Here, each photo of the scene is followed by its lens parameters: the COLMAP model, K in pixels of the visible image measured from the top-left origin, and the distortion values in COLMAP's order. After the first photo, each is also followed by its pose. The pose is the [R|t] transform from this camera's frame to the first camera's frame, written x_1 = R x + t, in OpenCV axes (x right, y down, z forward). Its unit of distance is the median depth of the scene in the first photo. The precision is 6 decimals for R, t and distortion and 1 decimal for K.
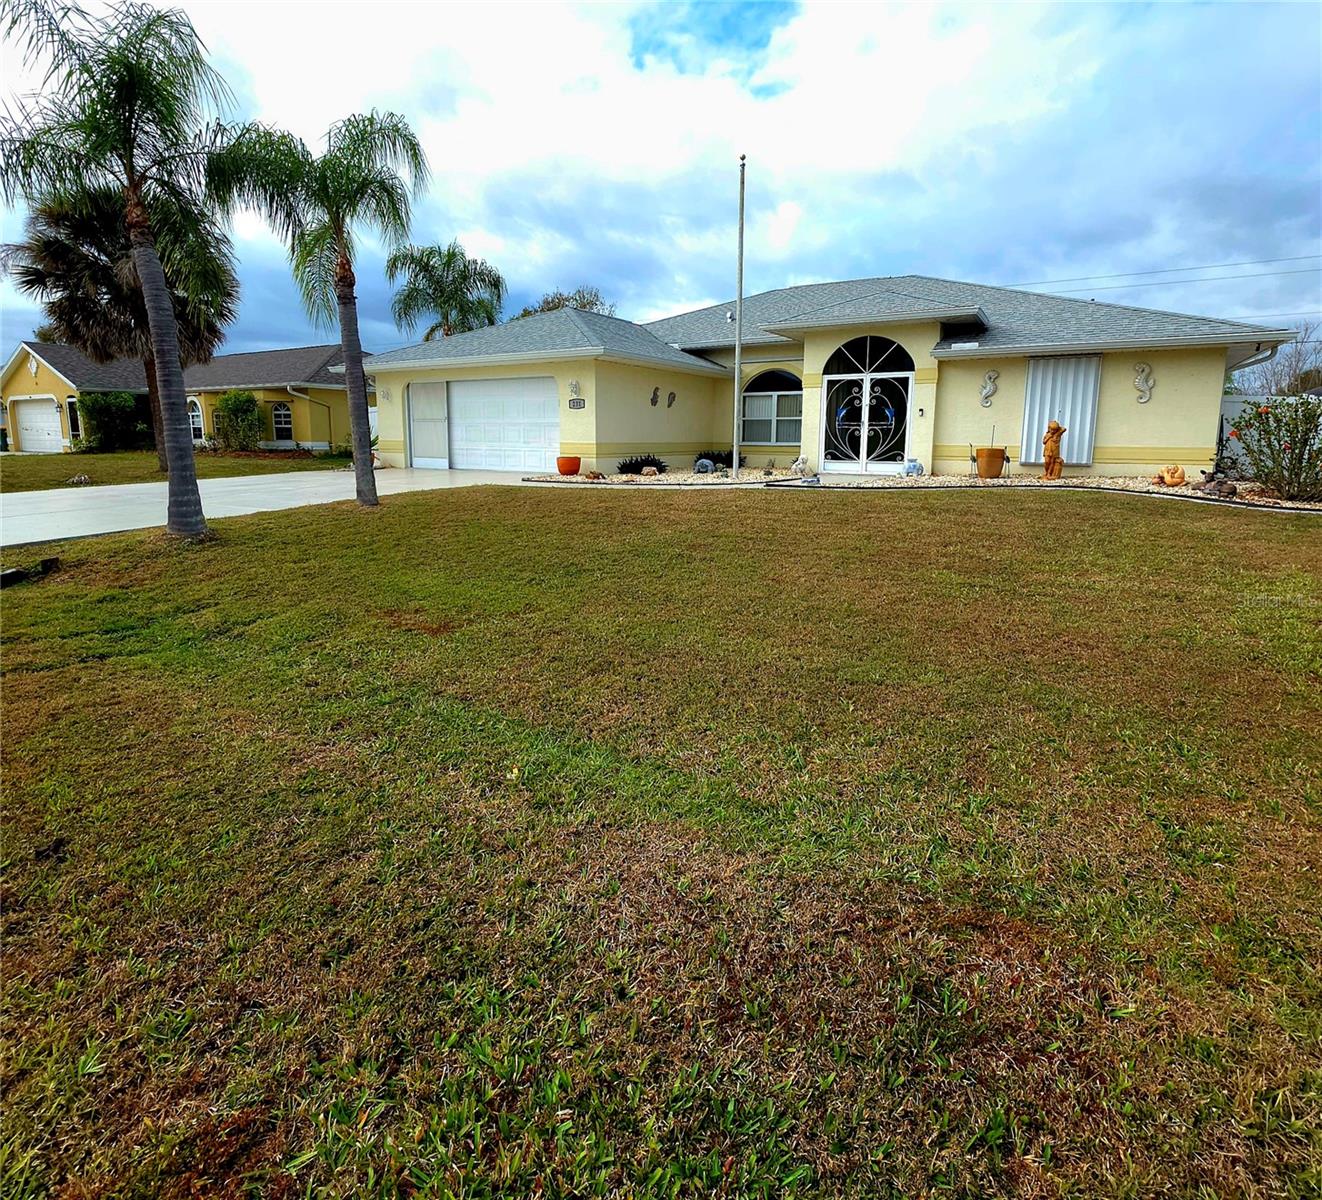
lens RADIAL K [[710.6, 0, 660.5], [0, 710.6, 540.4], [0, 0, 1]] dist [0.001176, 0.000435]
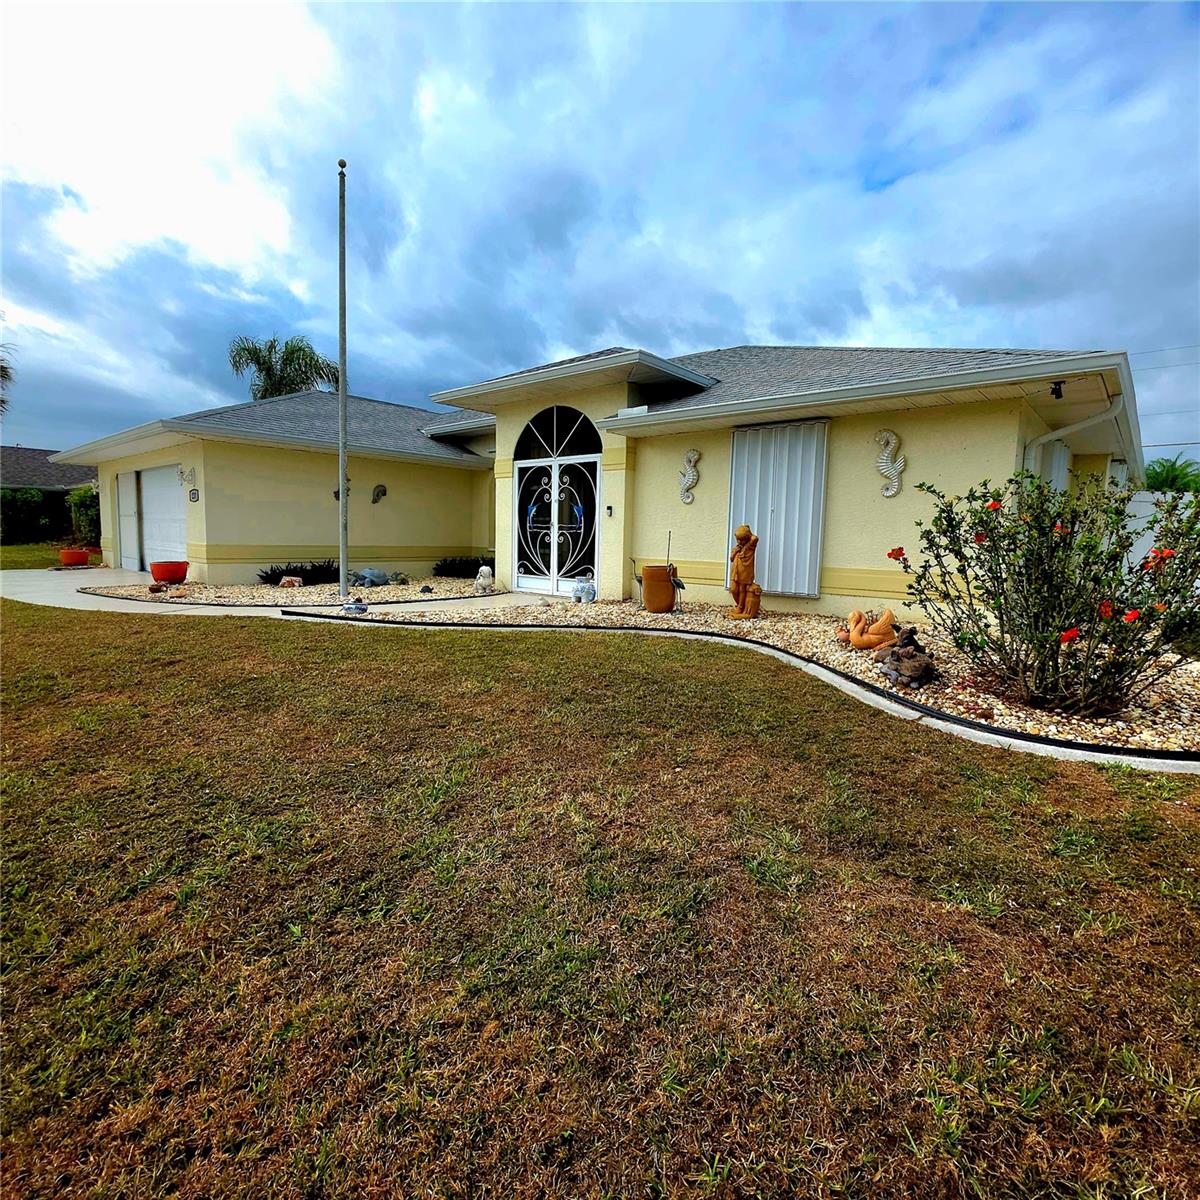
lens RADIAL K [[644.9, 0, 595.8], [0, 644.9, 601.8], [0, 0, 1]] dist [0.001782, -0.002034]
pose [[0.983855, 0.036433, -0.175221, 0.454371], [-0.044899, 0.997995, -0.044599, -0.060254], [0.173245, 0.051746, 0.983518, 0.367224]]
